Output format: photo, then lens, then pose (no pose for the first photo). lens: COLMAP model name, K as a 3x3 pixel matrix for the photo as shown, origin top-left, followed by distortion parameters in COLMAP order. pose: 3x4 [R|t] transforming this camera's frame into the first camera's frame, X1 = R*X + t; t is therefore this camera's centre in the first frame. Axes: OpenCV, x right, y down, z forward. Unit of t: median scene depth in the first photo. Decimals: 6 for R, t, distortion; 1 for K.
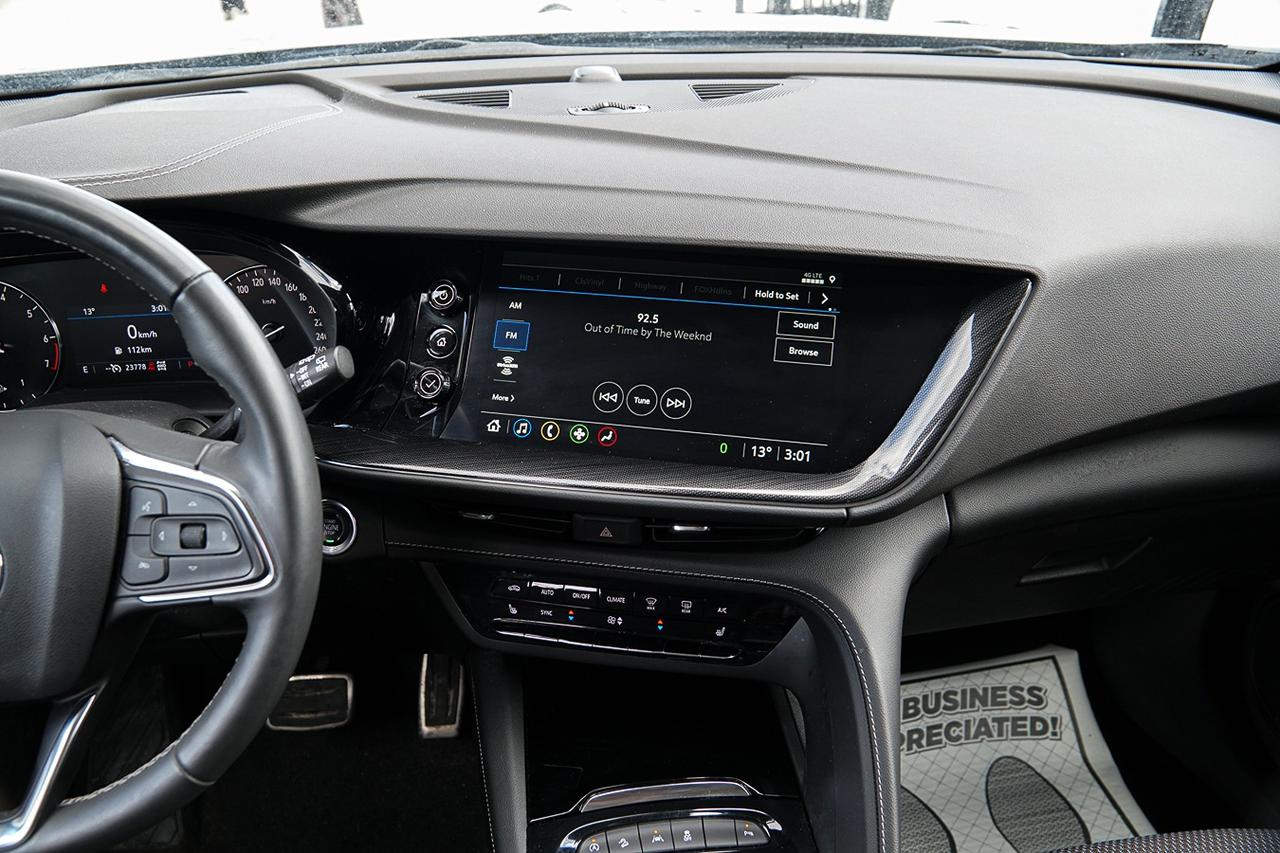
lens RADIAL K [[1003.6, 0, 632.9], [0, 1003.6, 426.5], [0, 0, 1]] dist [-0.135514, 0.107385]
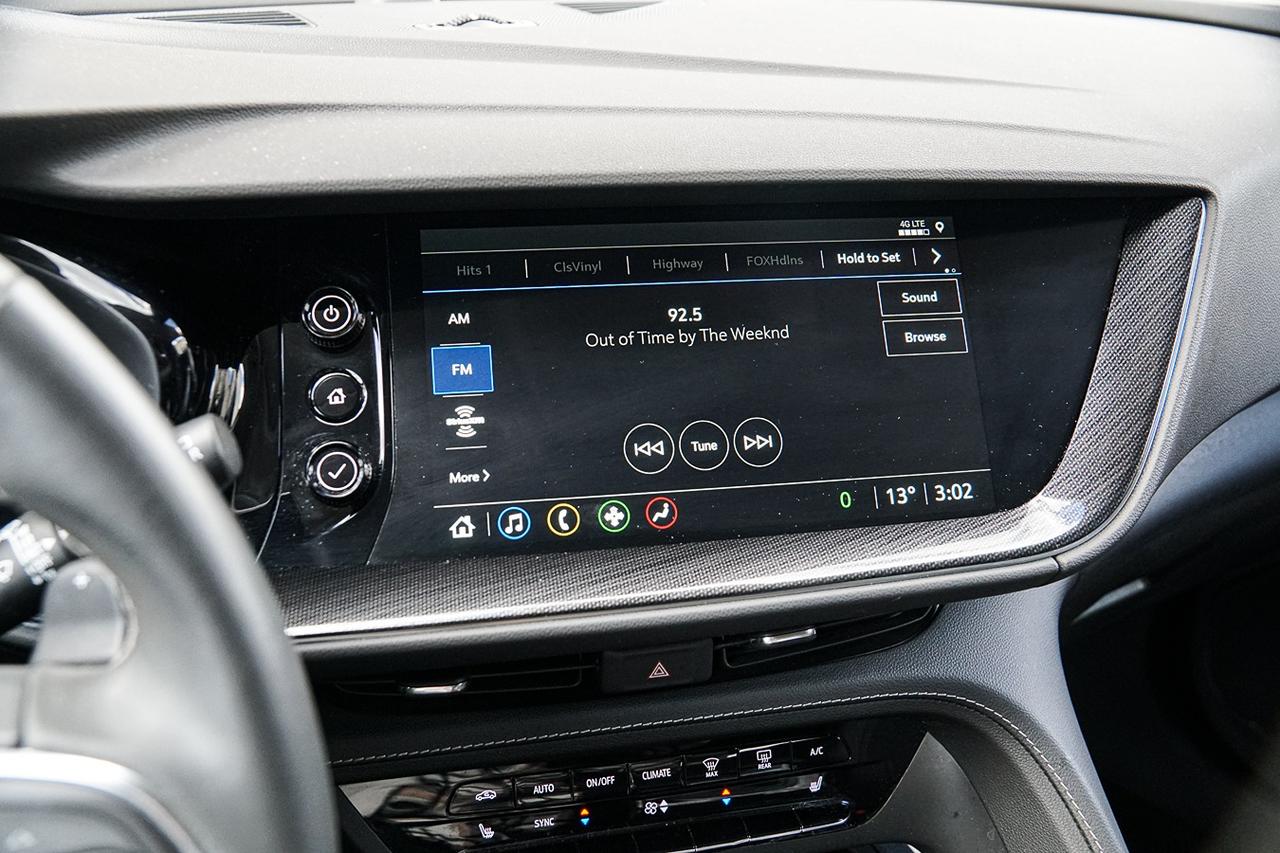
lens RADIAL K [[1144.5, 0, 640.0], [0, 1144.5, 426.5], [0, 0, 1]] dist [-0.101882, 0.138779]
pose [[0.926175, -0.135357, 0.351962, -0.263927], [0.158435, 0.986658, -0.037468, -0.016955], [-0.342195, 0.090465, 0.935264, 0.344718]]
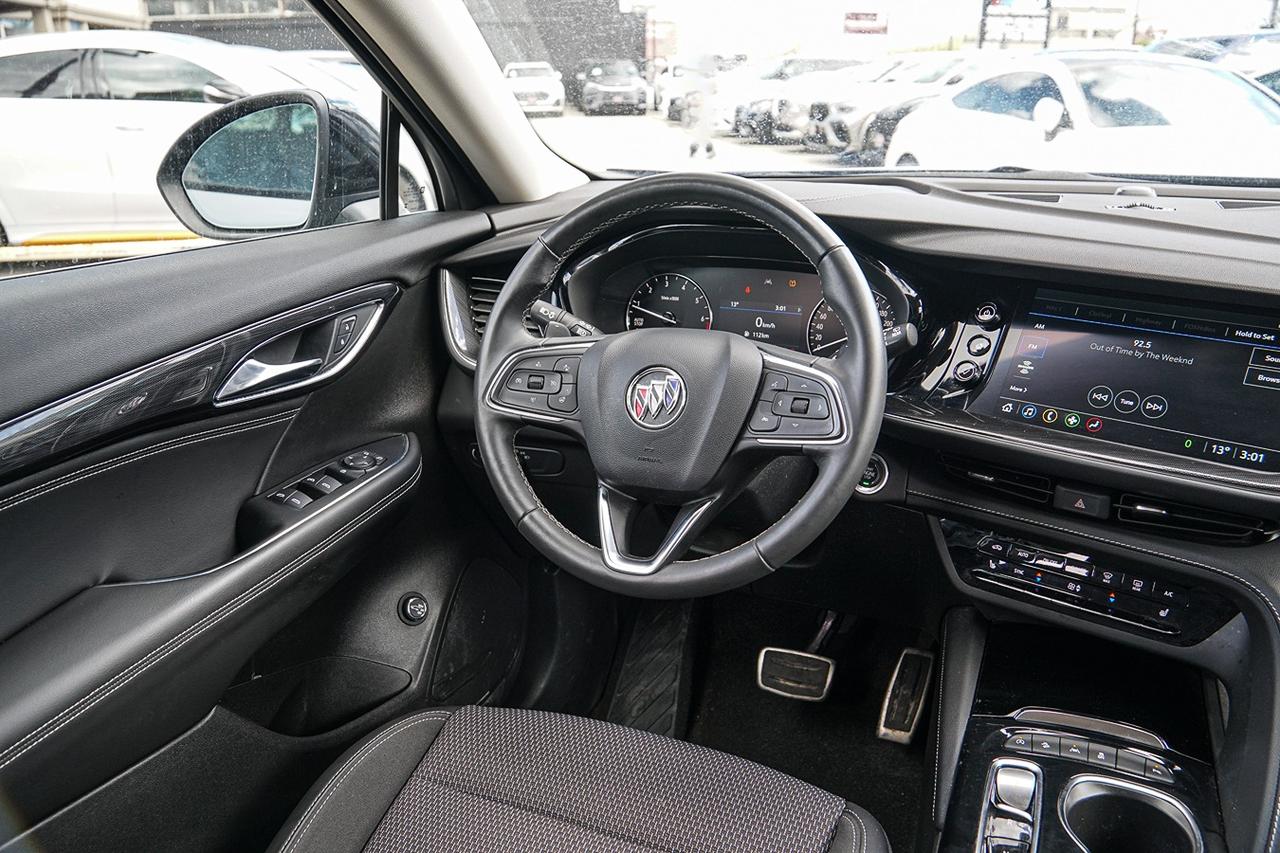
lens RADIAL K [[1003.6, 0, 632.9], [0, 1003.6, 426.5], [0, 0, 1]] dist [-0.135514, 0.107385]
pose [[0.861902, 0.153414, -0.483311, 0.071112], [-0.237229, 0.964390, -0.116939, 0.295307], [0.448160, 0.215445, 0.867604, -0.367867]]
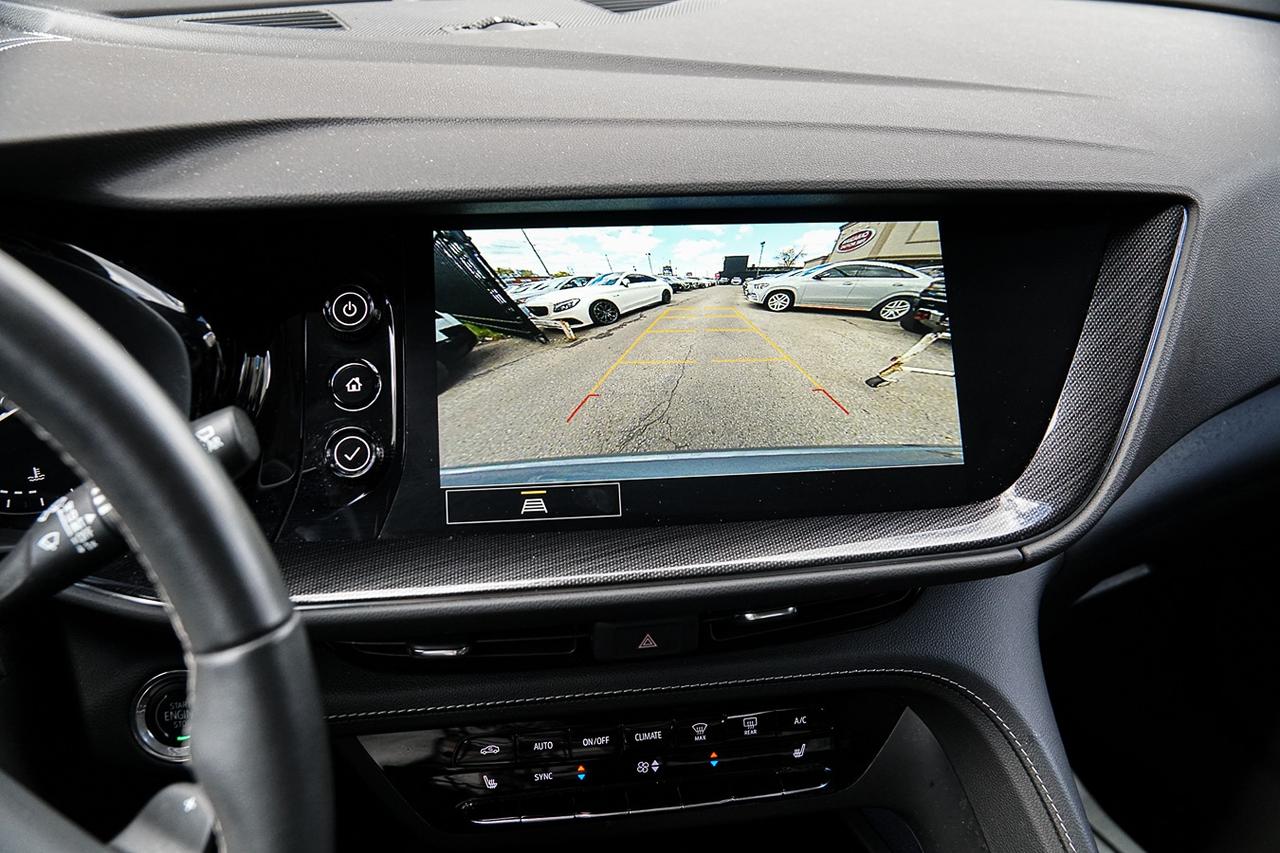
lens RADIAL K [[1144.5, 0, 640.0], [0, 1144.5, 426.5], [0, 0, 1]] dist [-0.101882, 0.138779]
pose [[0.946663, -0.127259, 0.296030, -0.238195], [0.136681, 0.990551, -0.011262, -0.027242], [-0.291800, 0.051123, 0.955112, 0.278603]]
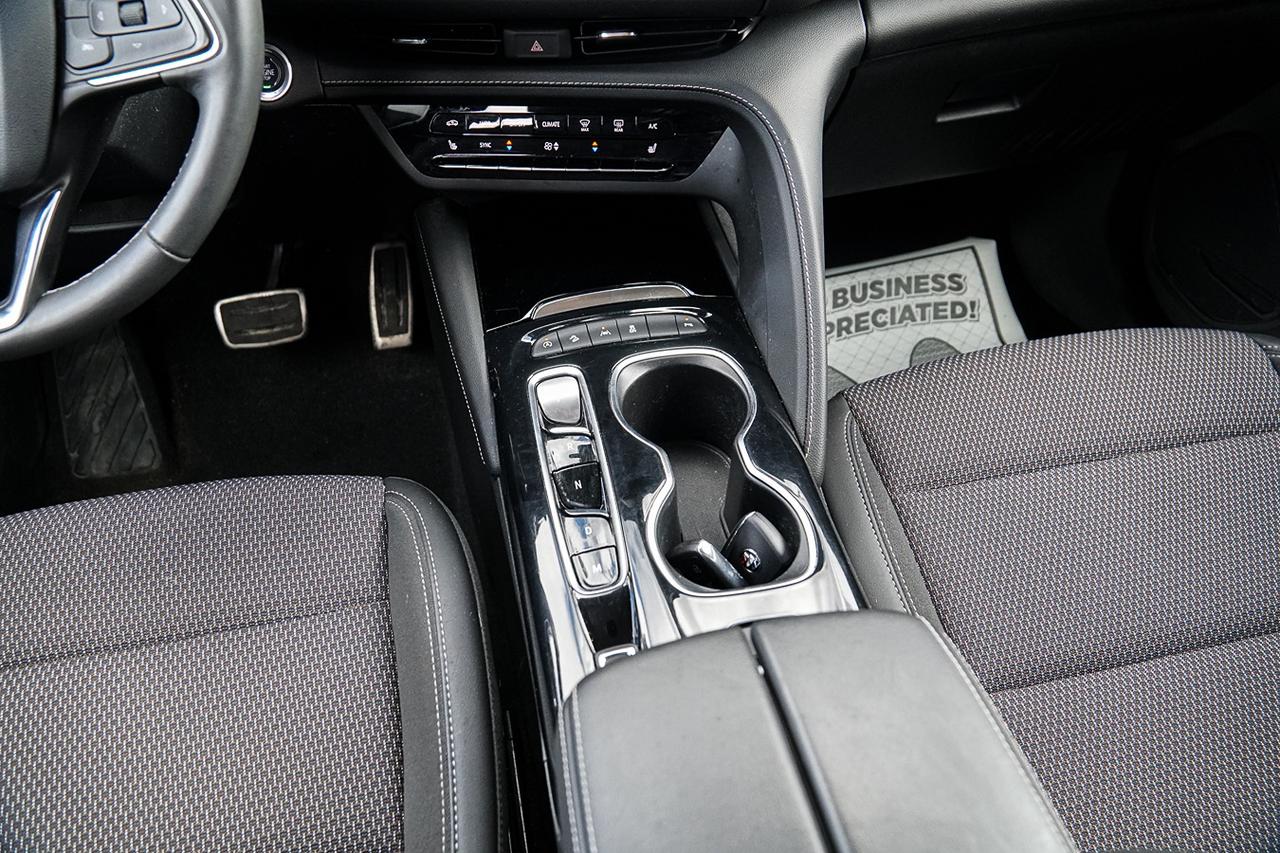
lens RADIAL K [[1003.6, 0, 632.9], [0, 1003.6, 426.5], [0, 0, 1]] dist [-0.135514, 0.107385]
pose [[0.995879, -0.073680, 0.052881, -0.010430], [0.056342, 0.959537, 0.275888, 0.209303], [-0.071068, -0.271771, 0.959734, -0.090868]]
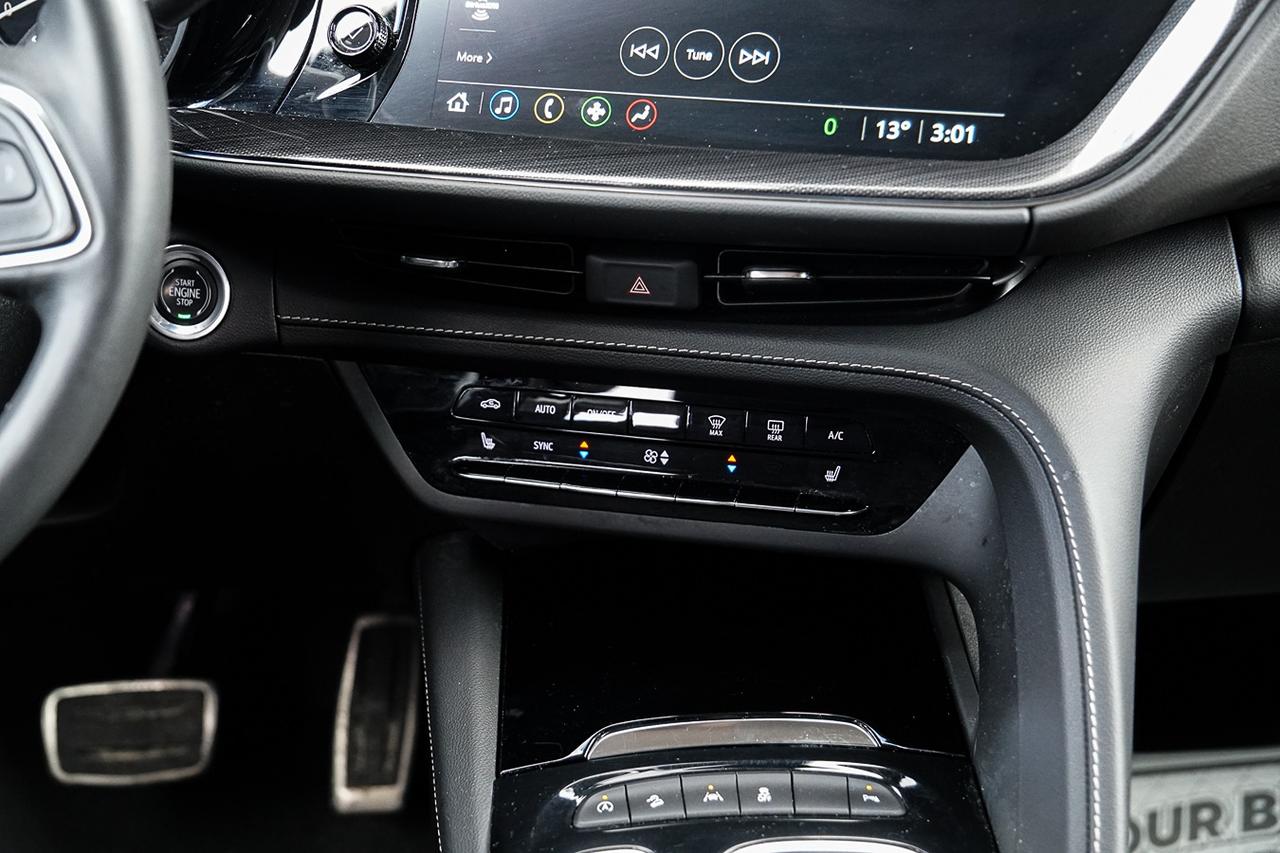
lens RADIAL K [[1973.7, 0, 628.2], [0, 1973.7, 431.5], [0, 0, 1]] dist [0.182287, 0.125648]
pose [[0.996413, 0.016915, -0.082914, 0.067582], [-0.019268, 0.999431, -0.027668, 0.228797], [0.082399, 0.029166, 0.996173, -0.190440]]
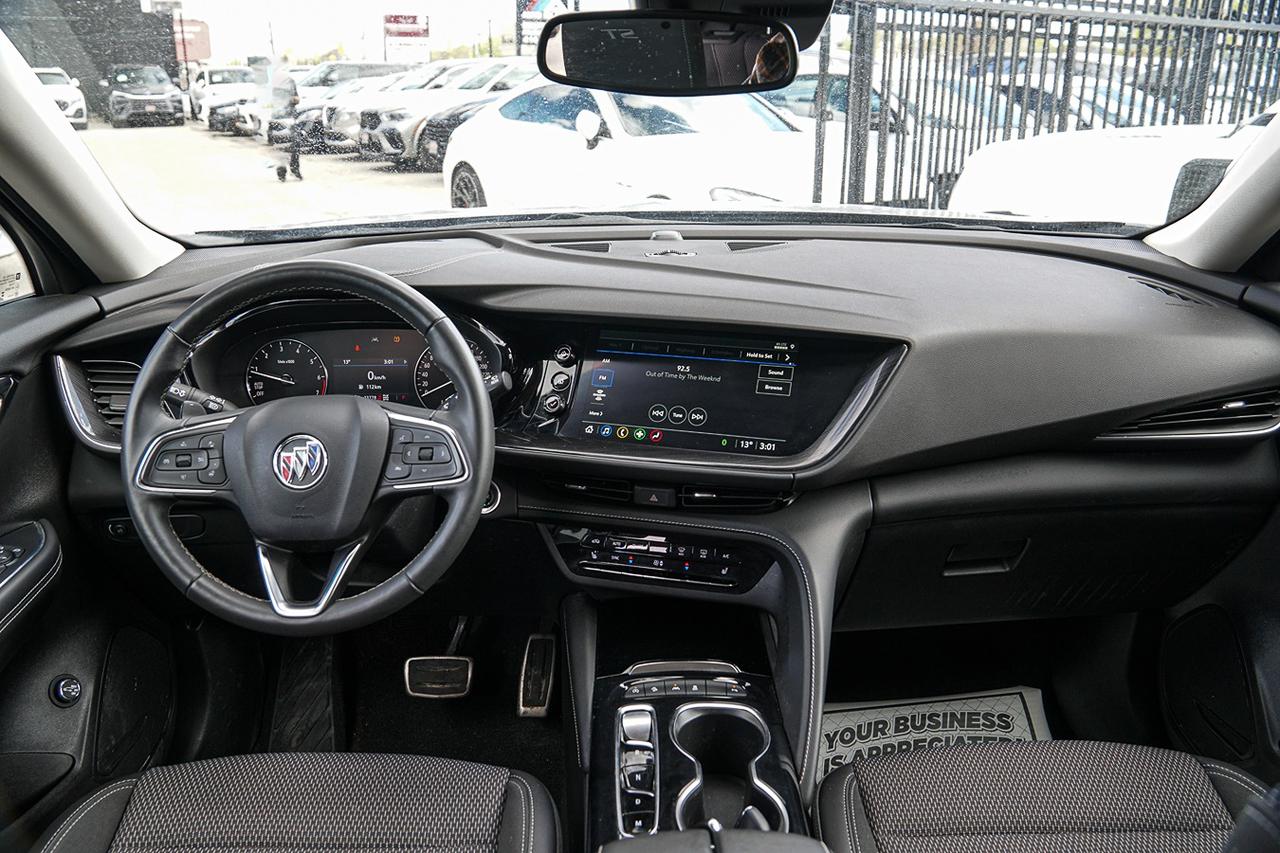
lens RADIAL K [[1003.6, 0, 632.9], [0, 1003.6, 426.5], [0, 0, 1]] dist [-0.135514, 0.107385]
pose [[0.994818, 0.032136, -0.096461, 0.094180], [-0.048905, 0.983016, -0.176882, 0.284593], [0.089138, 0.180683, 0.979494, -0.630620]]
